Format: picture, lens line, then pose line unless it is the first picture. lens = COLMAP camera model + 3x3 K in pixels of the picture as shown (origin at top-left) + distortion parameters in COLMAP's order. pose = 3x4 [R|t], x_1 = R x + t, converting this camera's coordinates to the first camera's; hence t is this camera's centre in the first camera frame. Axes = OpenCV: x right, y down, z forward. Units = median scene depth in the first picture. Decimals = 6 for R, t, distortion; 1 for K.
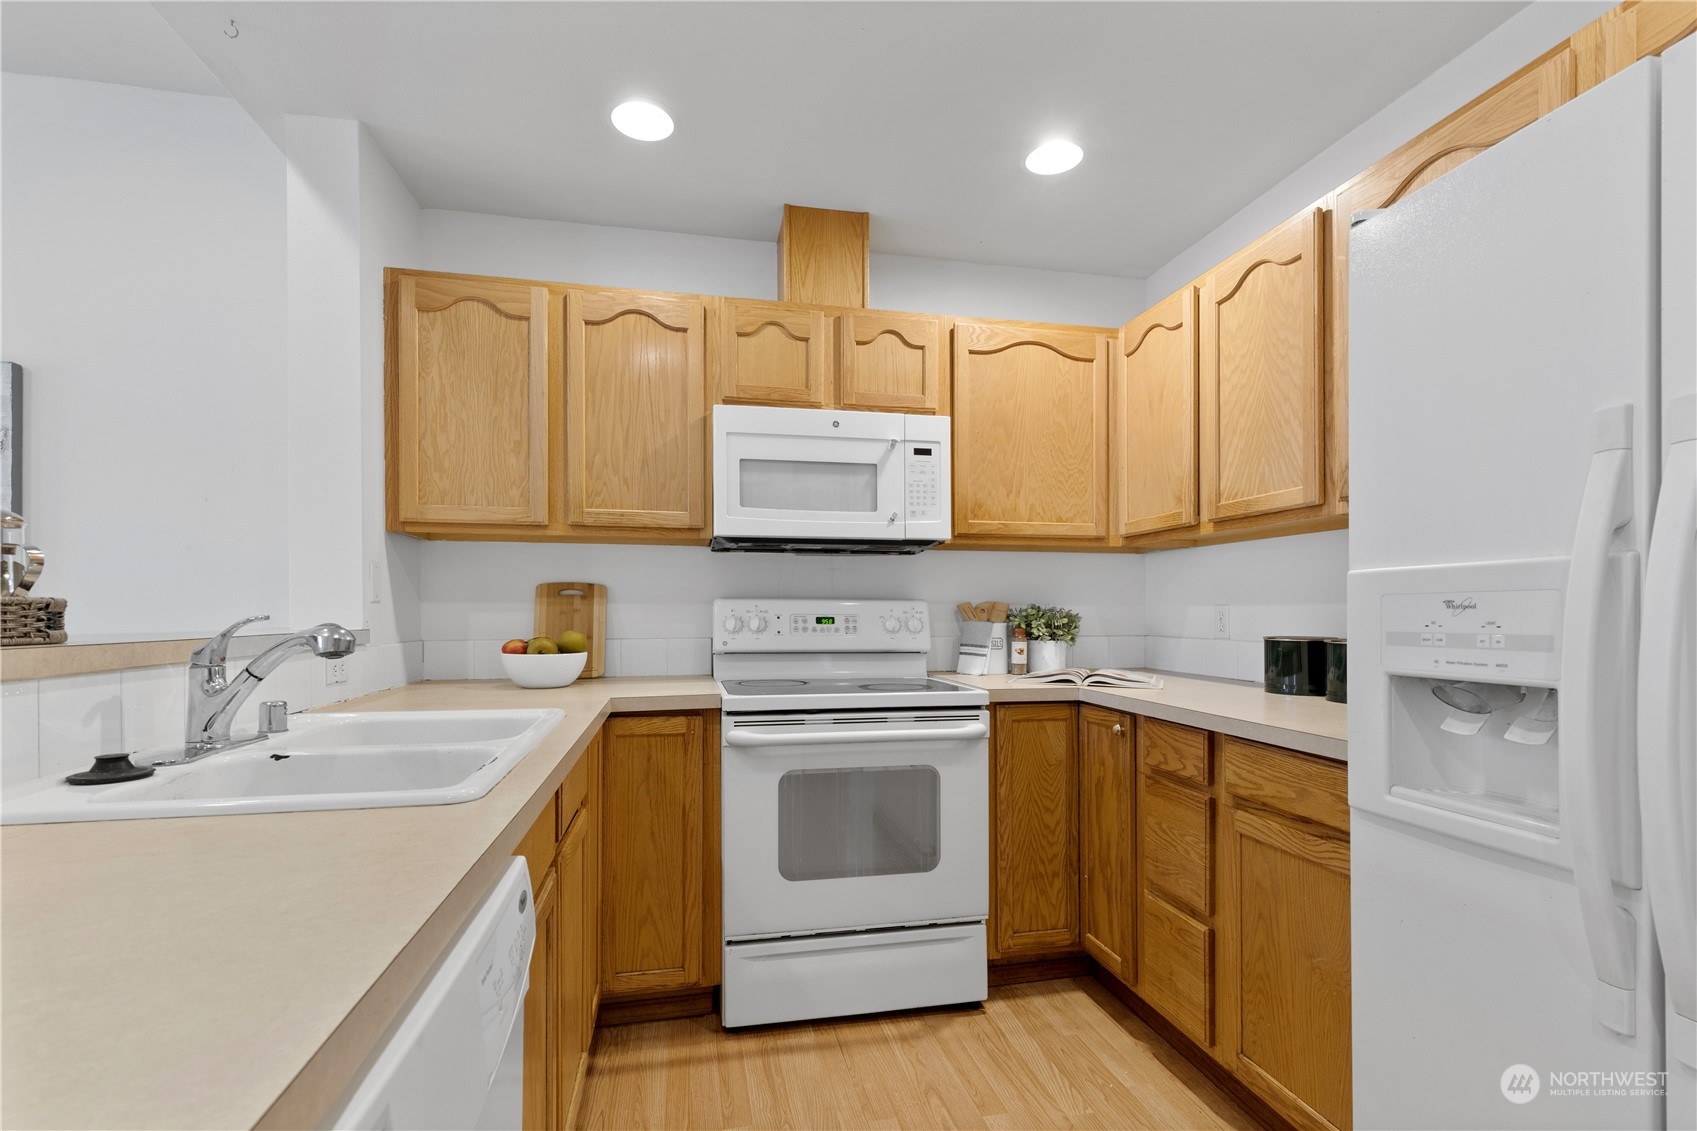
lens RADIAL K [[796.0, 0, 852.1], [0, 796.0, 616.0], [0, 0, 1]] dist [0.000363, -0.000040]
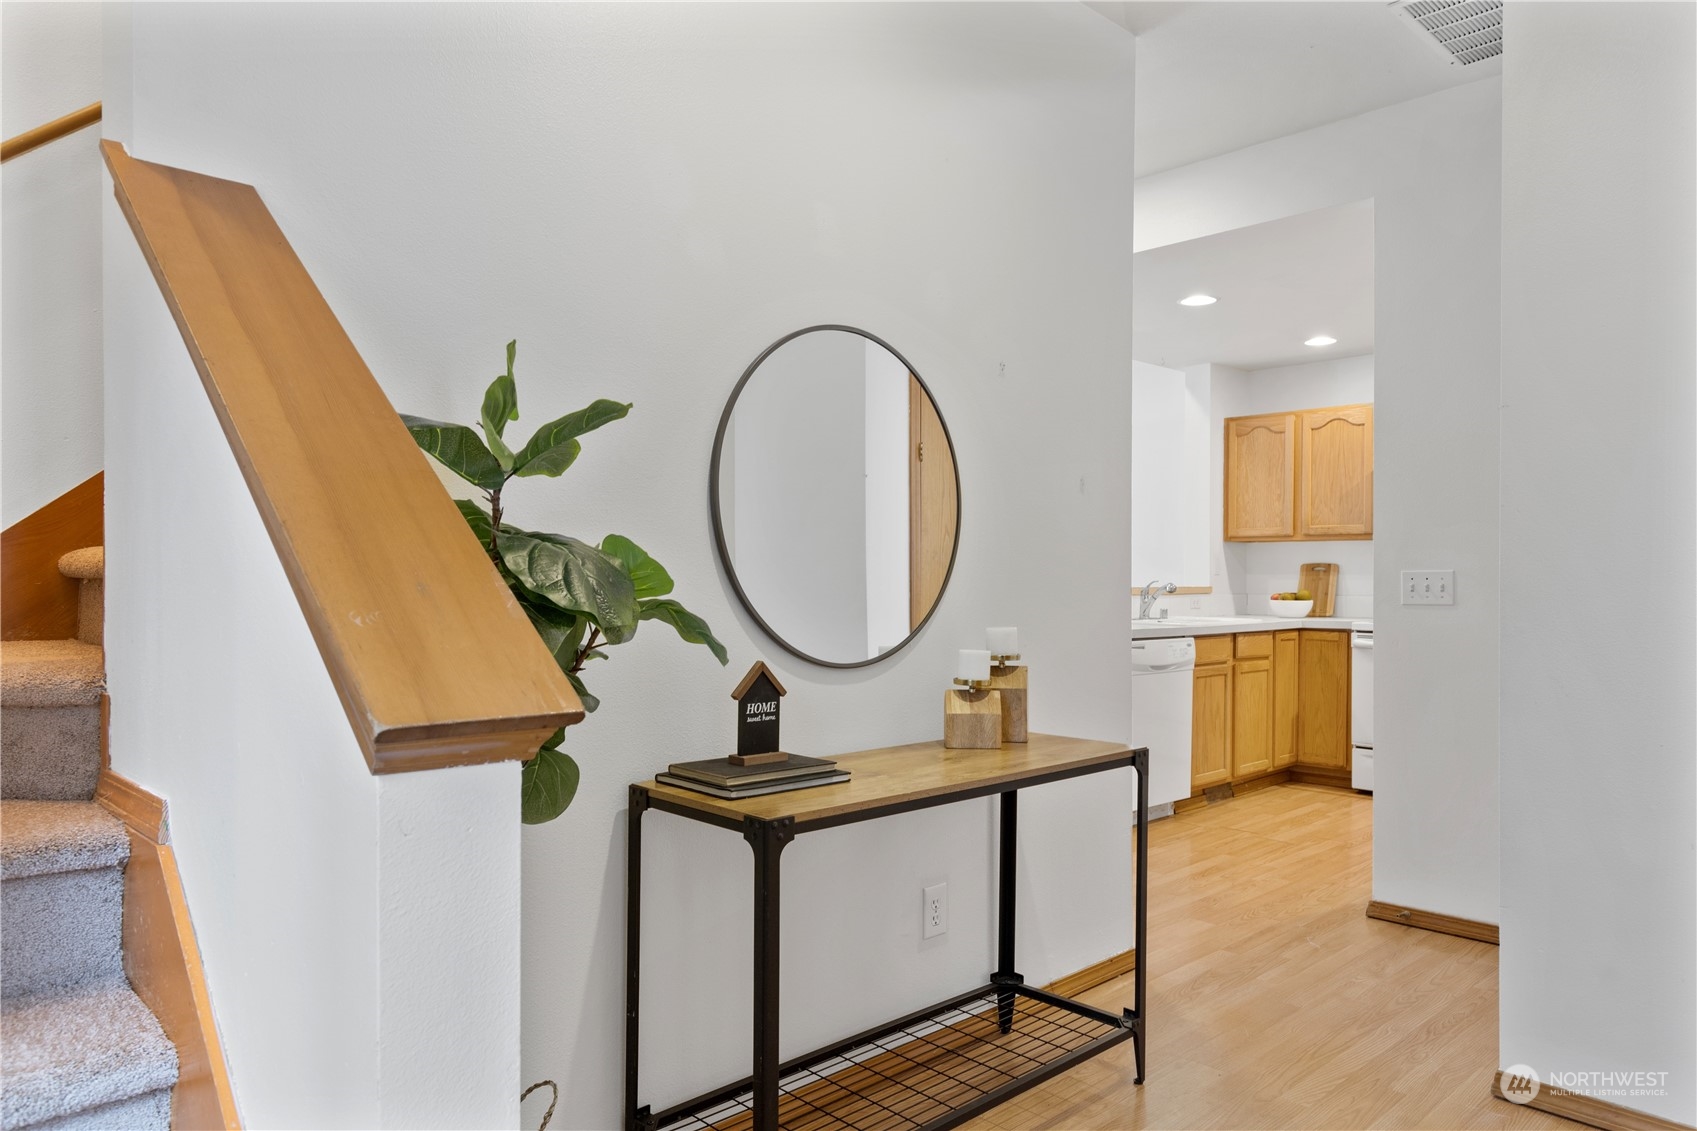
lens RADIAL K [[1114.9, 0, 848.5], [0, 1114.9, 565.5], [0, 0, 1]] dist [-0.000948, -0.000239]
pose [[0.512104, -0.006693, -0.858897, 1.459088], [-0.007746, 0.999893, -0.012410, 0.002865], [0.858889, 0.013008, 0.511997, -1.389307]]
